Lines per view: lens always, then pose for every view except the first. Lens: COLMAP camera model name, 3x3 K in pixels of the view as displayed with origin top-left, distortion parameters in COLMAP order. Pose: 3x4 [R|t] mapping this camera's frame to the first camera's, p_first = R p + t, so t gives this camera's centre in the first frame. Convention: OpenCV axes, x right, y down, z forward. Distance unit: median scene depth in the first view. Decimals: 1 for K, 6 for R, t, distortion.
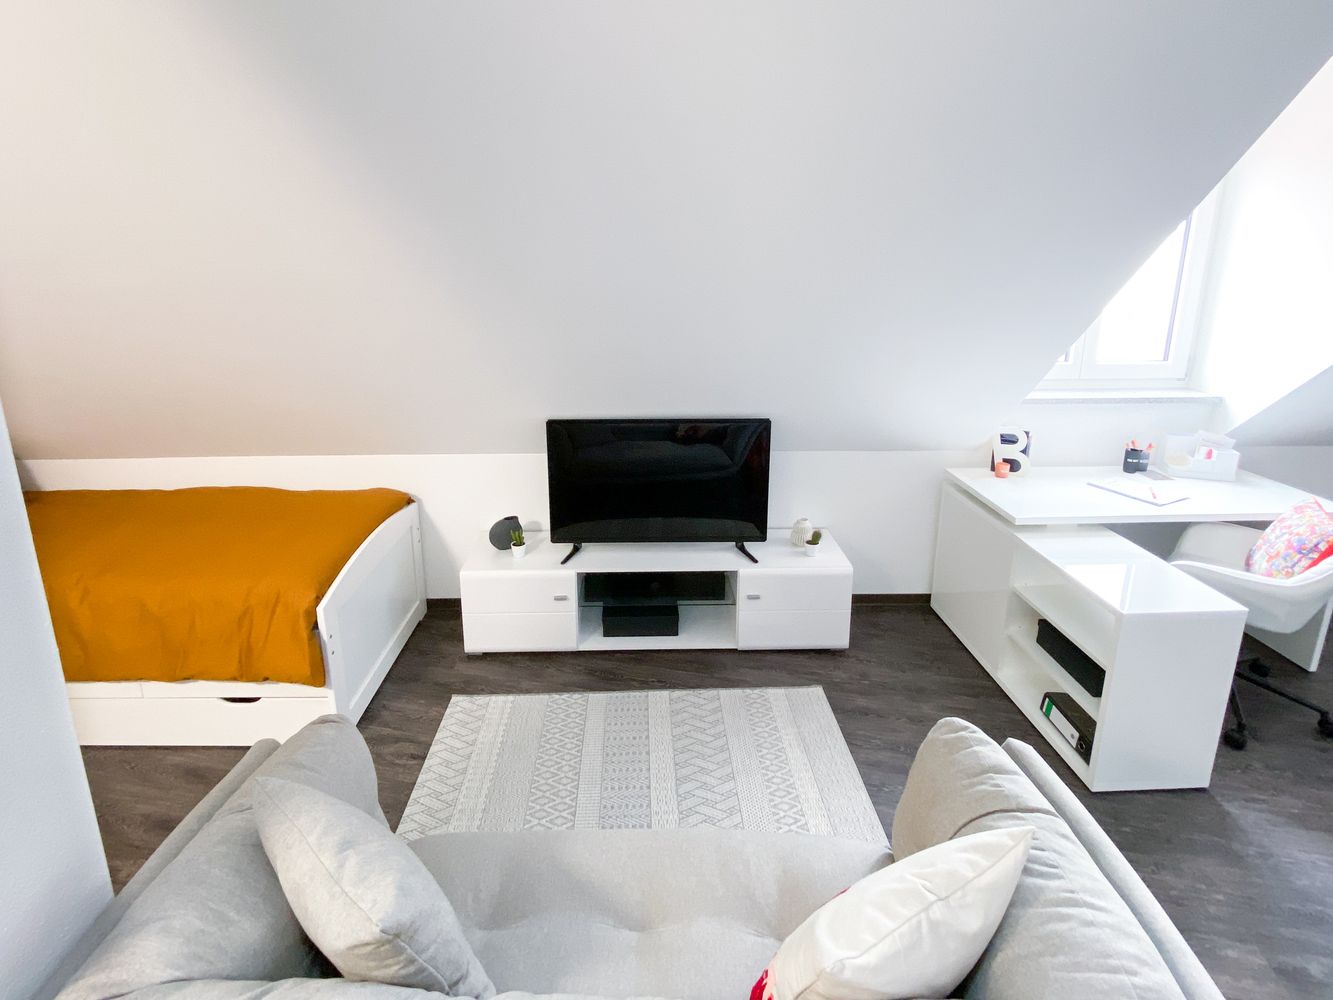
lens RADIAL K [[670.9, 0, 662.0], [0, 670.9, 411.4], [0, 0, 1]] dist [0.001117, -0.000050]
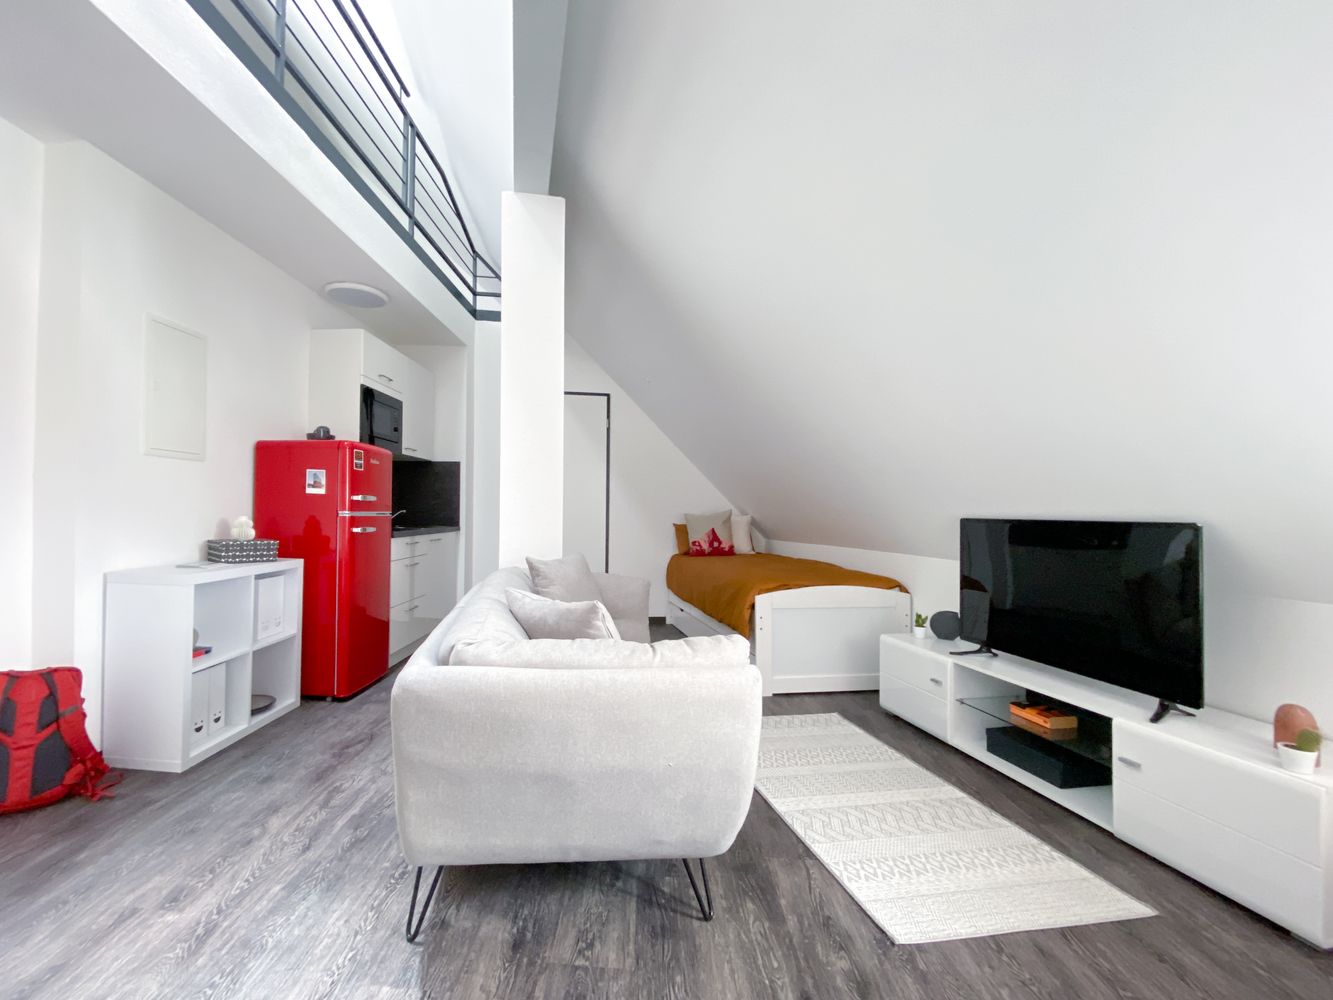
lens RADIAL K [[564.2, 0, 604.5], [0, 564.2, 503.0], [0, 0, 1]] dist [0.000389, -0.000235]
pose [[0.134291, -0.008703, -0.990904, 0.668418], [-0.234657, 0.971241, -0.040332, 0.156215], [0.962758, 0.237938, 0.128387, 0.287022]]
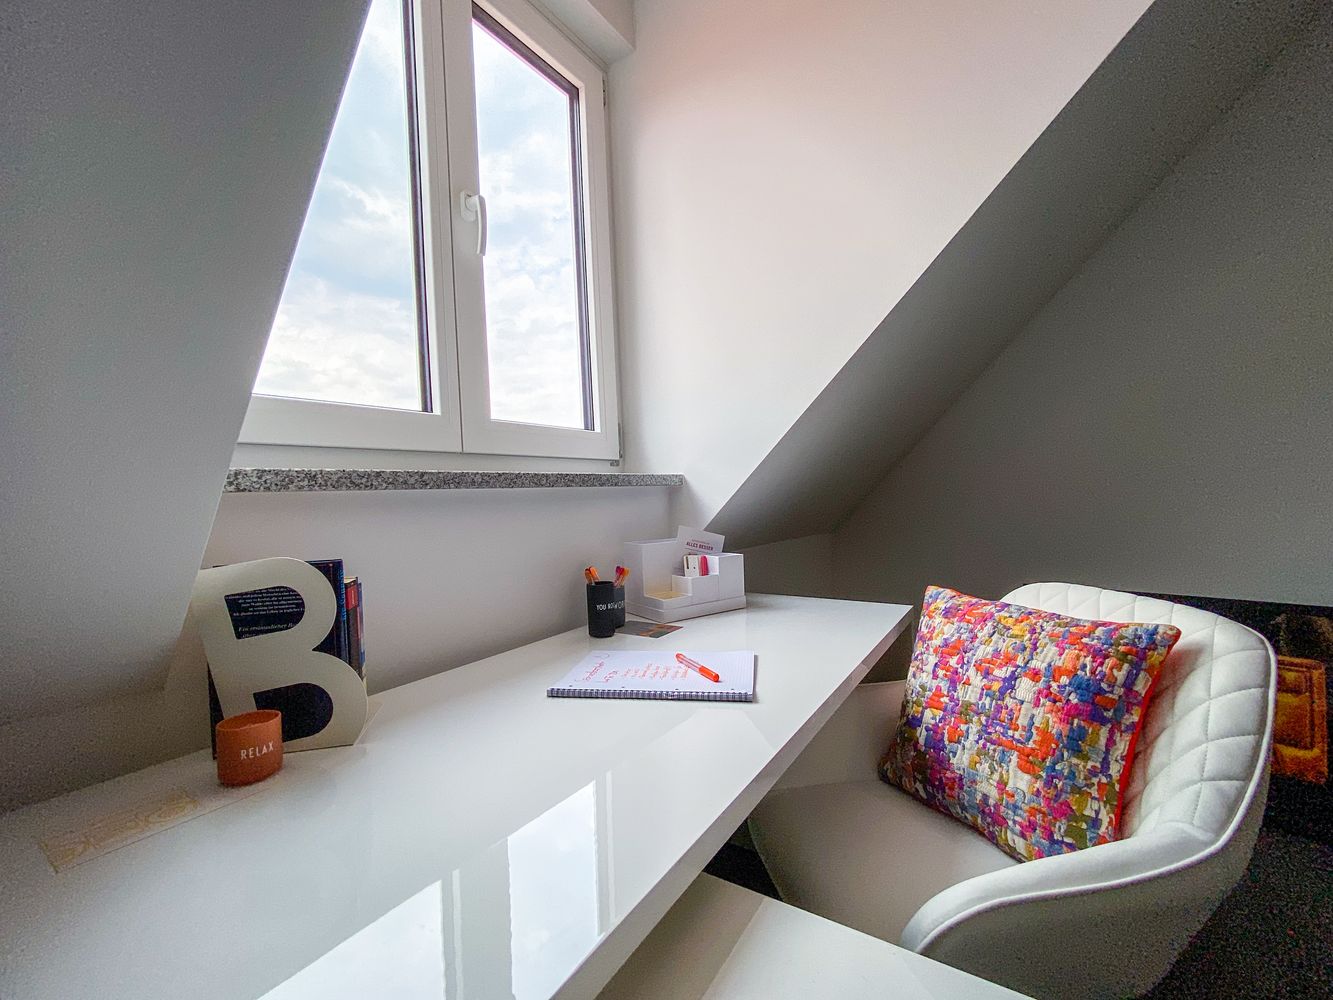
lens RADIAL K [[559.3, 0, 666.5], [0, 559.3, 500.0], [0, 0, 1]] dist [-0.000669, -0.000157]
pose [[0.591144, -0.033345, 0.805877, 0.457852], [0.224950, 0.966316, -0.125026, 0.064110], [-0.774562, 0.255190, 0.578732, 0.784198]]
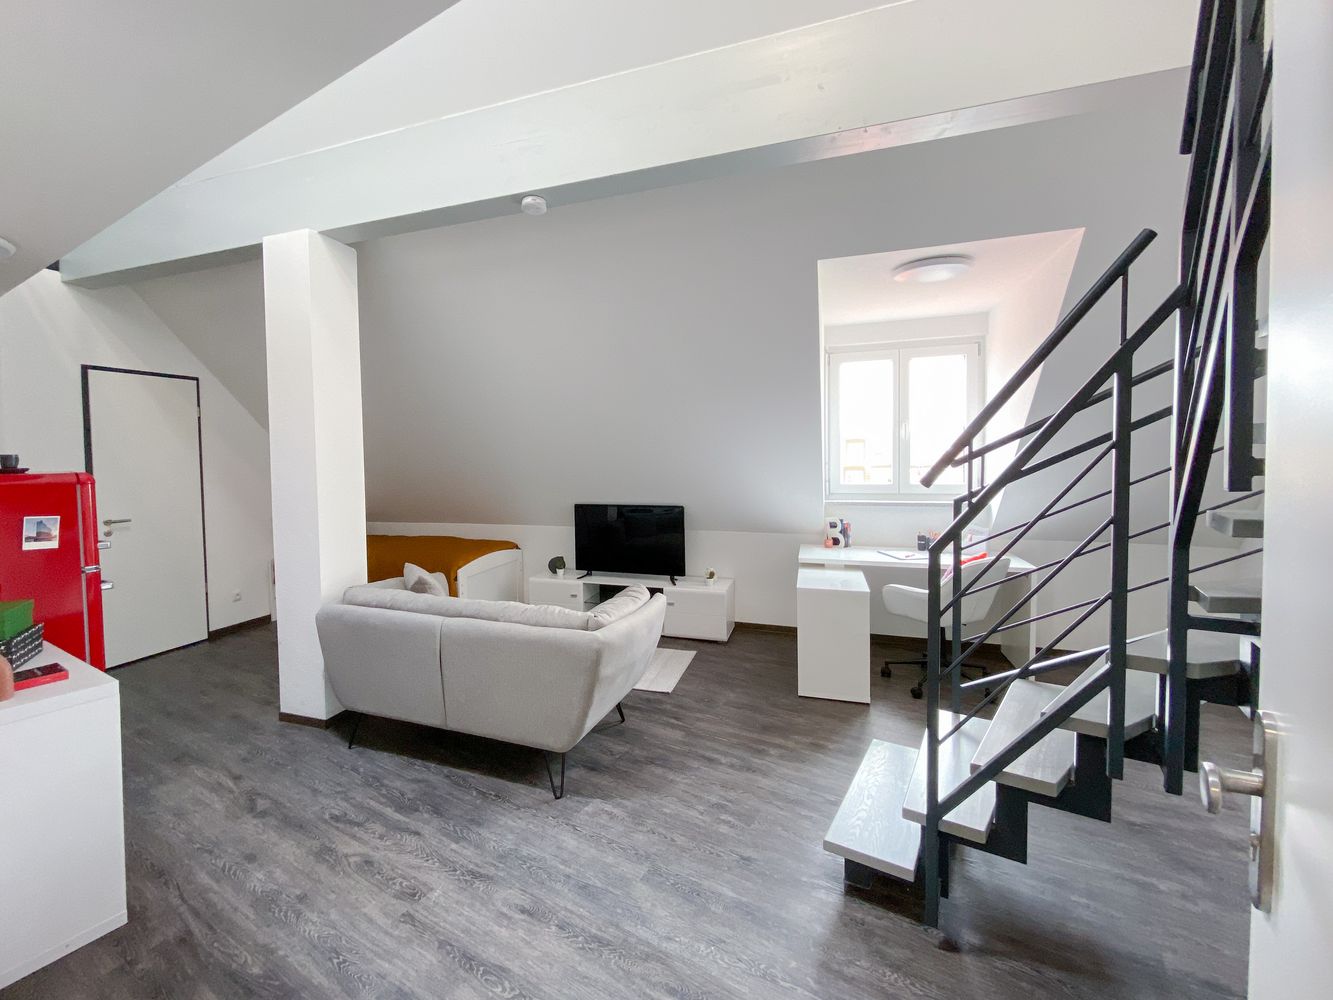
lens RADIAL K [[567.4, 0, 618.1], [0, 567.4, 476.6], [0, 0, 1]] dist [-0.019076, 0.023322]
pose [[0.931438, -0.003174, -0.363887, 0.555514], [-0.064178, 0.982855, -0.172849, 0.208859], [0.358197, 0.184352, 0.915265, -0.515739]]
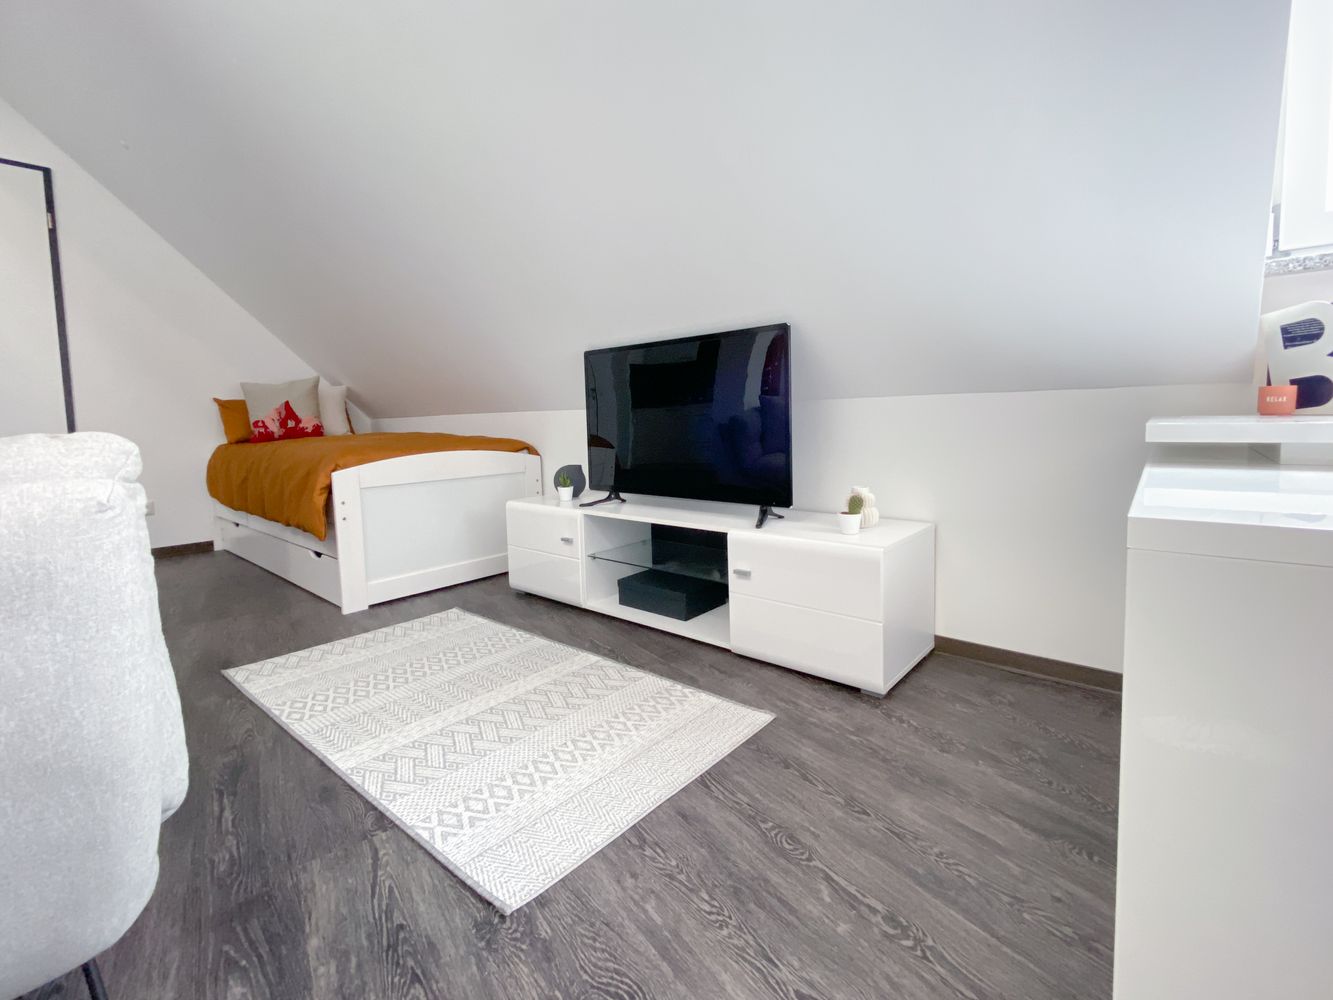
lens RADIAL K [[599.4, 0, 687.6], [0, 599.4, 461.8], [0, 0, 1]] dist [-0.001739, -0.000539]
pose [[0.753950, 0.030882, -0.656206, 0.495300], [-0.124633, 0.987477, -0.096725, 0.225230], [0.645001, 0.154711, 0.748357, 0.463535]]
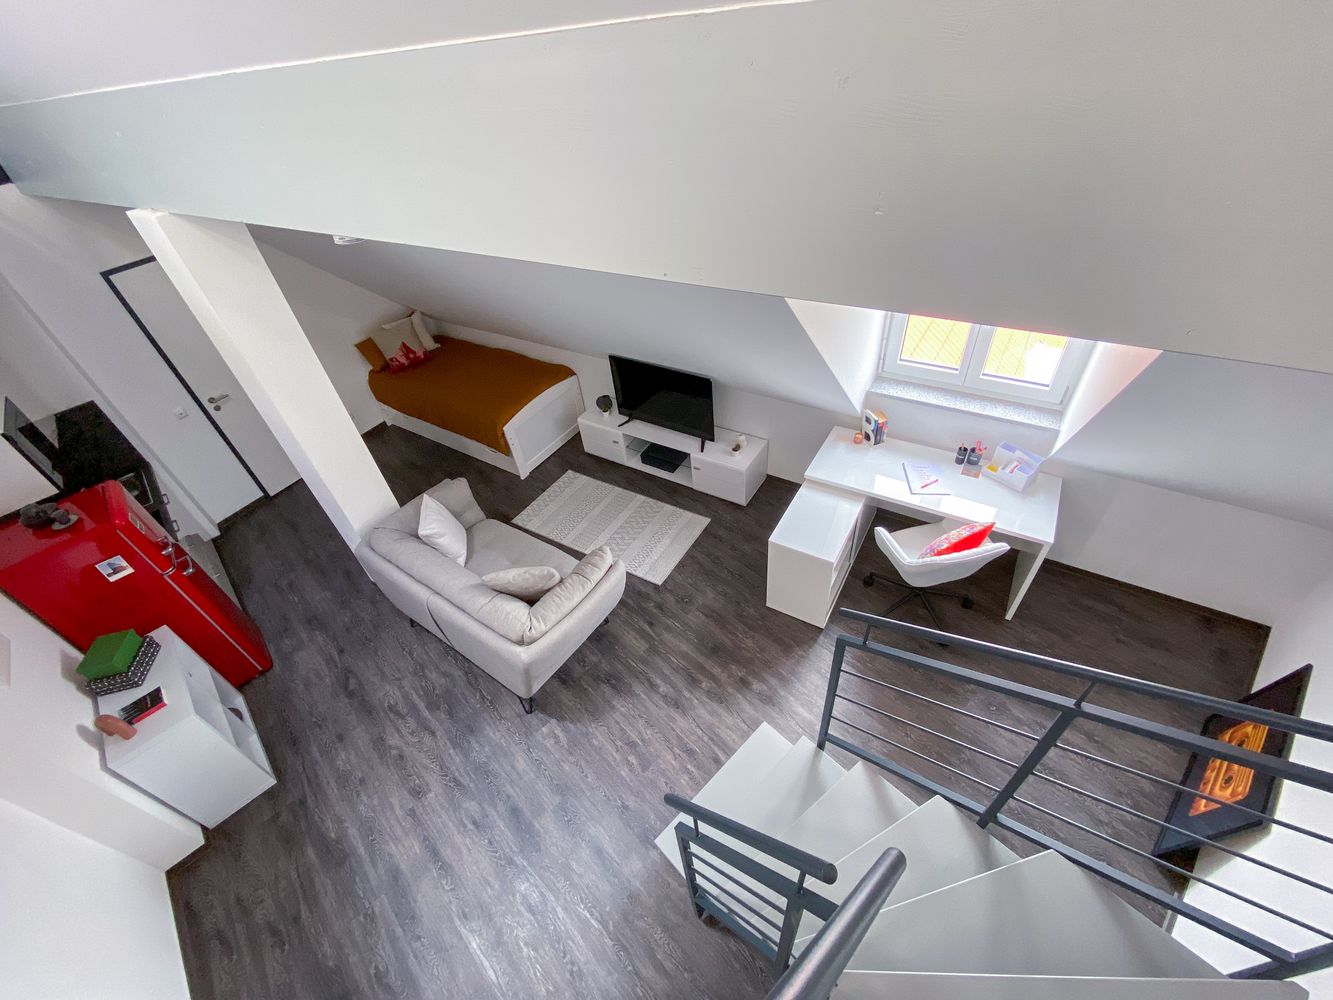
lens RADIAL K [[541.9, 0, 666.8], [0, 541.9, 477.1], [0, 0, 1]] dist [0.000201, -0.000149]
pose [[0.830729, 0.294299, -0.472523, 0.790217], [-0.037022, 0.876155, 0.480605, -0.431498], [0.555445, -0.381759, 0.738743, -0.195629]]
